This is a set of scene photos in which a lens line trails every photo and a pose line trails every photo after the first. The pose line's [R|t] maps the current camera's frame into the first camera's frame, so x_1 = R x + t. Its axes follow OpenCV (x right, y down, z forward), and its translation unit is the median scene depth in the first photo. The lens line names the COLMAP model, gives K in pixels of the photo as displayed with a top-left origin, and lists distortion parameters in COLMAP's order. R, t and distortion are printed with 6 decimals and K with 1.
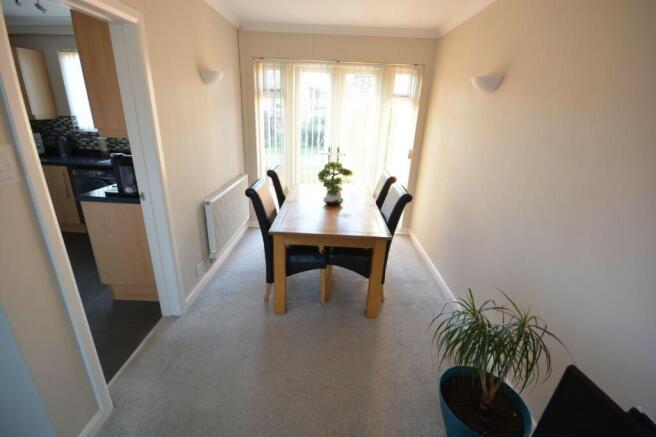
lens RADIAL K [[289.1, 0, 326.4], [0, 289.1, 218.9], [0, 0, 1]] dist [-0.017125, -0.001838]
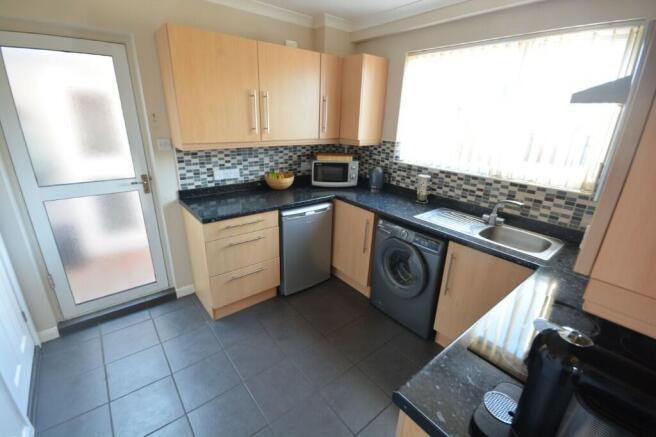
lens RADIAL K [[289.1, 0, 327.7], [0, 289.1, 219.2], [0, 0, 1]] dist [-0.017125, -0.001838]
pose [[0.645328, 0.229066, -0.728753, -0.403165], [-0.262657, 0.962354, 0.069904, -0.169018], [0.717331, 0.146301, 0.681199, 0.373487]]
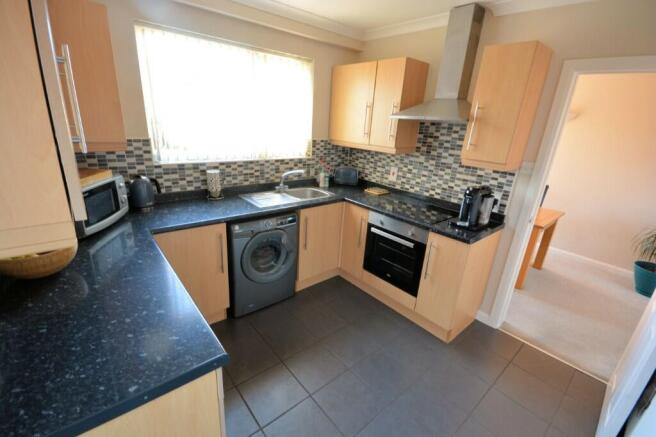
lens RADIAL K [[289.1, 0, 327.8], [0, 289.1, 217.8], [0, 0, 1]] dist [-0.017125, -0.001838]
pose [[0.741270, -0.216391, 0.635369, -1.018167], [0.206003, 0.974267, 0.091473, -0.183916], [-0.638813, 0.063082, 0.766772, 0.331332]]
